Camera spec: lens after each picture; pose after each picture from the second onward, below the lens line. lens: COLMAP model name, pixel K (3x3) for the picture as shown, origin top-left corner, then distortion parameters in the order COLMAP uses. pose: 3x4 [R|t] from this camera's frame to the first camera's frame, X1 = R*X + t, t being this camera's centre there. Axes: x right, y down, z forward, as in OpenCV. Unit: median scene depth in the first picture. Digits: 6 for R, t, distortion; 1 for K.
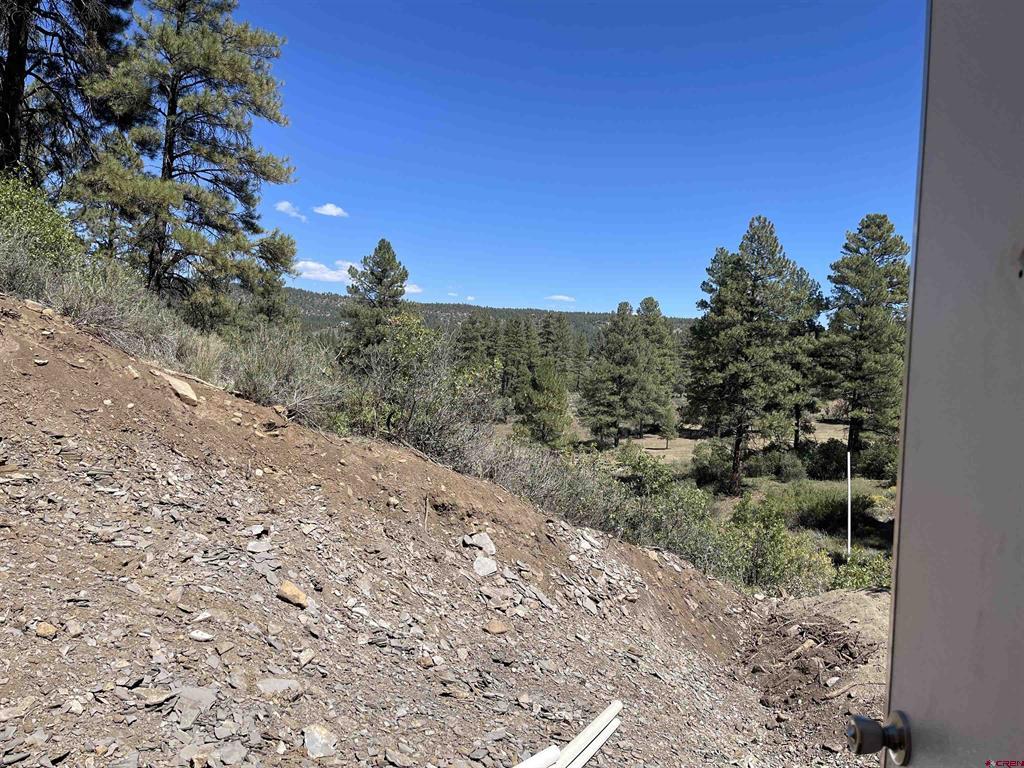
lens RADIAL K [[778.5, 0, 508.2], [0, 778.5, 382.4], [0, 0, 1]] dist [0.067798, -0.089083]
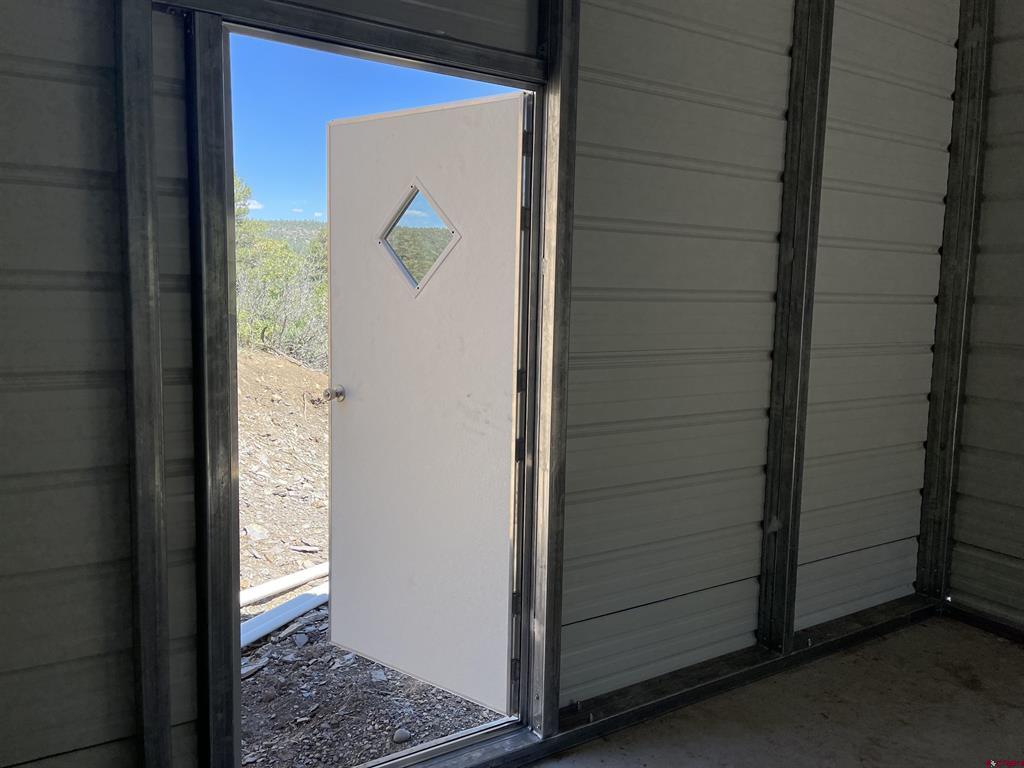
lens RADIAL K [[778.5, 0, 508.2], [0, 778.5, 382.4], [0, 0, 1]] dist [0.067798, -0.089083]
pose [[0.982883, -0.052518, 0.176586, -0.007121], [0.033773, 0.993627, 0.107535, 0.010404], [-0.181108, -0.099731, 0.978393, -0.268701]]
